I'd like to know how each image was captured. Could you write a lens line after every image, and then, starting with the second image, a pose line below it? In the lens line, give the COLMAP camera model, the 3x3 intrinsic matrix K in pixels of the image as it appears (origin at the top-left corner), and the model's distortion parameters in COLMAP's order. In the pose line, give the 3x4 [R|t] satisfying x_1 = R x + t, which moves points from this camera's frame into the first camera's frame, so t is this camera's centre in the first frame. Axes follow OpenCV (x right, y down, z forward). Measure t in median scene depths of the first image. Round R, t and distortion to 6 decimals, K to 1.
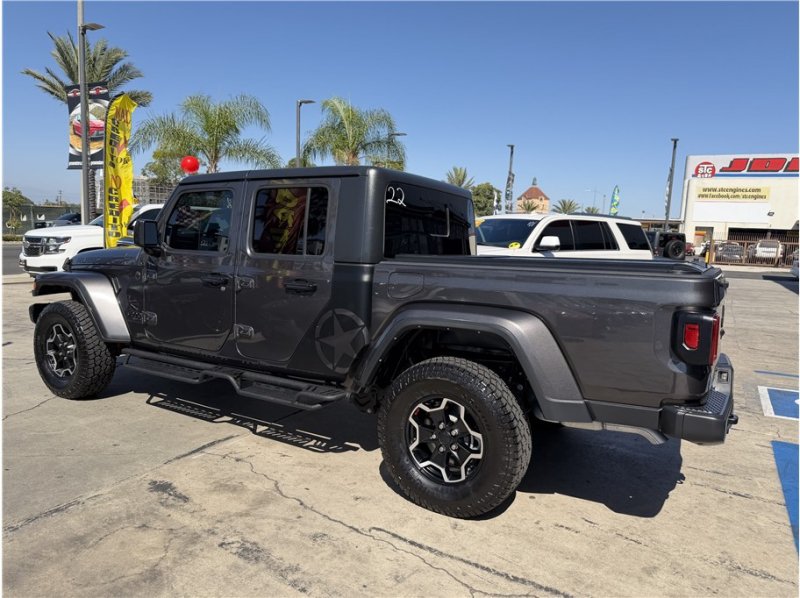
lens RADIAL K [[555.8, 0, 398.2], [0, 555.8, 301.3], [0, 0, 1]] dist [0.022563, -0.032577]
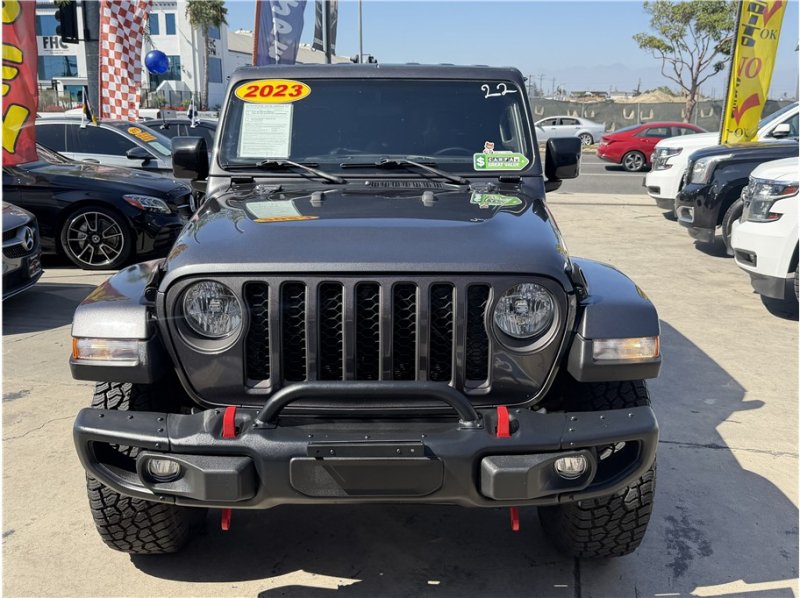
lens RADIAL K [[764.6, 0, 400.4], [0, 764.6, 299.0], [0, 0, 1]] dist [0.018611, 0.000000]
pose [[0.309854, 0.190014, -0.931604, 0.843686], [-0.116565, 0.980027, 0.161120, -0.115324], [0.943612, 0.058669, 0.325814, 0.960531]]
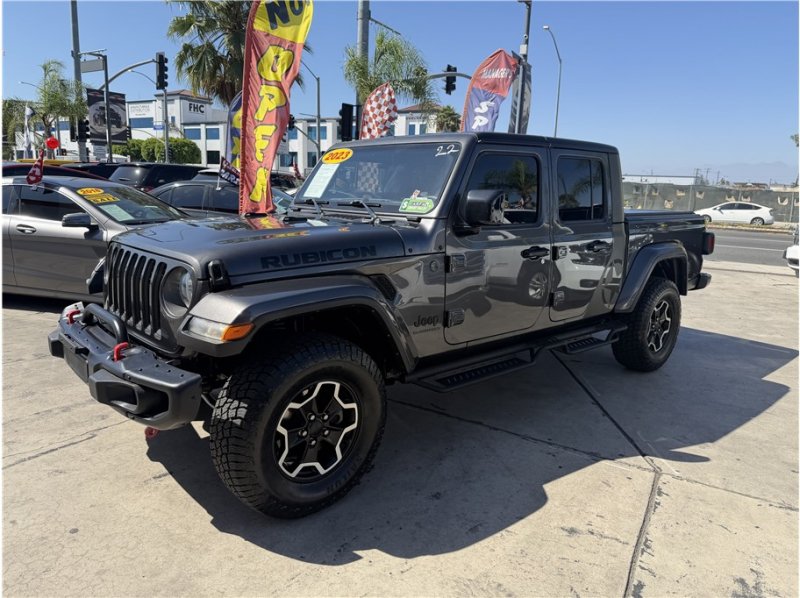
lens RADIAL K [[555.8, 0, 397.6], [0, 555.8, 294.5], [0, 0, 1]] dist [0.022563, -0.032577]
pose [[-0.004762, 0.148356, -0.988923, 0.745142], [-0.160889, 0.975937, 0.147182, -0.105388], [0.986961, 0.159807, 0.019221, 1.099324]]
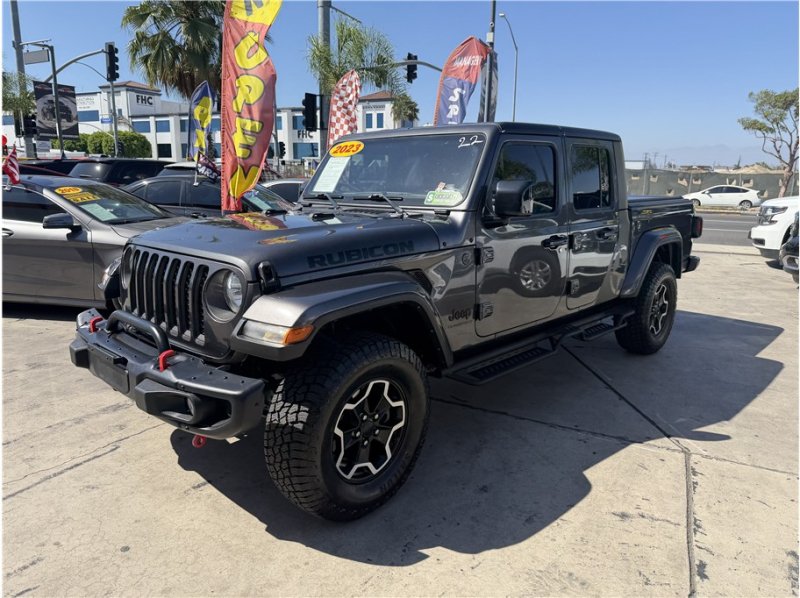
lens RADIAL K [[555.8, 0, 397.2], [0, 555.8, 295.4], [0, 0, 1]] dist [0.022563, -0.032577]
pose [[0.068206, 0.166050, -0.983756, 0.732224], [-0.136428, 0.978341, 0.155677, -0.095862], [0.988299, 0.123594, 0.089383, 1.001752]]
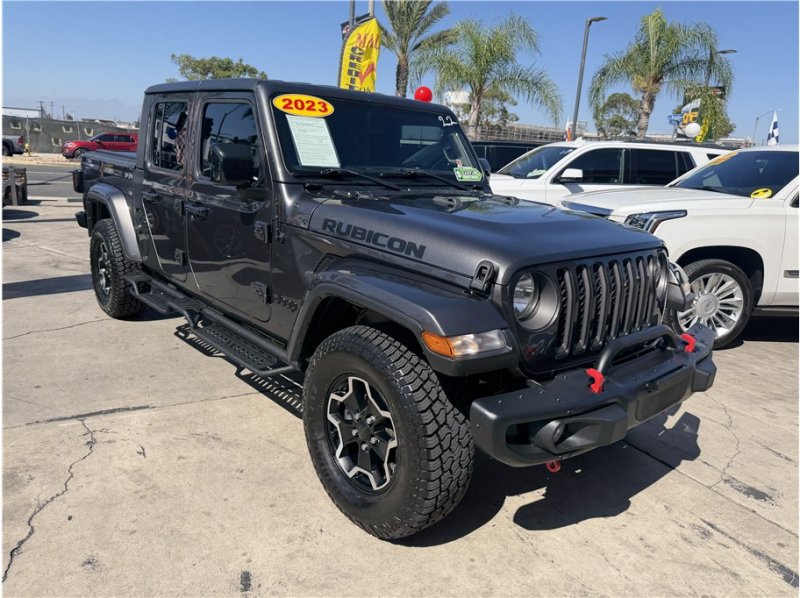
lens RADIAL K [[555.8, 0, 402.6], [0, 555.8, 301.8], [0, 0, 1]] dist [0.022563, -0.032577]
pose [[0.854314, 0.144959, -0.499133, 0.398009], [-0.095171, 0.987713, 0.123960, -0.040810], [0.510969, -0.058398, 0.857613, 0.516220]]
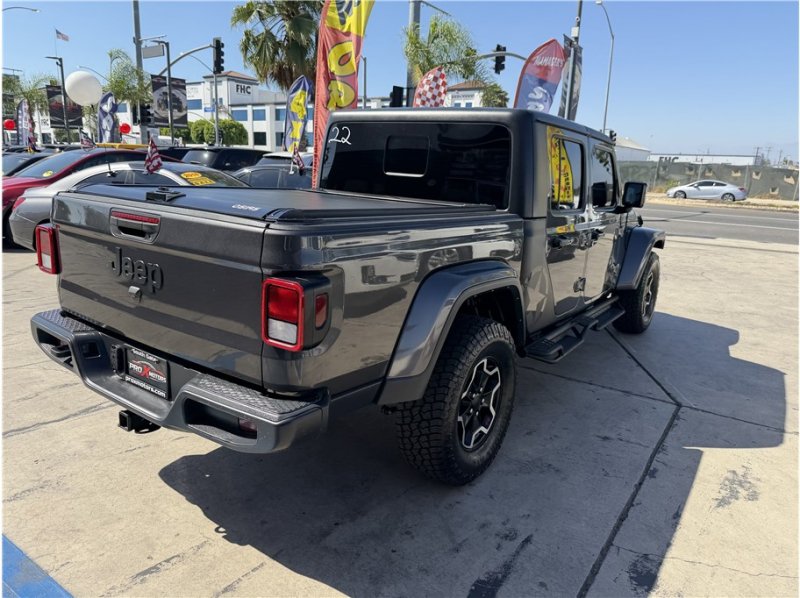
lens RADIAL K [[555.8, 0, 400.7], [0, 555.8, 300.6], [0, 0, 1]] dist [0.022563, -0.032577]
pose [[-0.075265, 0.191107, -0.978679, 0.958795], [-0.160831, 0.966287, 0.201056, -0.099339], [0.984108, 0.172534, -0.041992, 1.047757]]
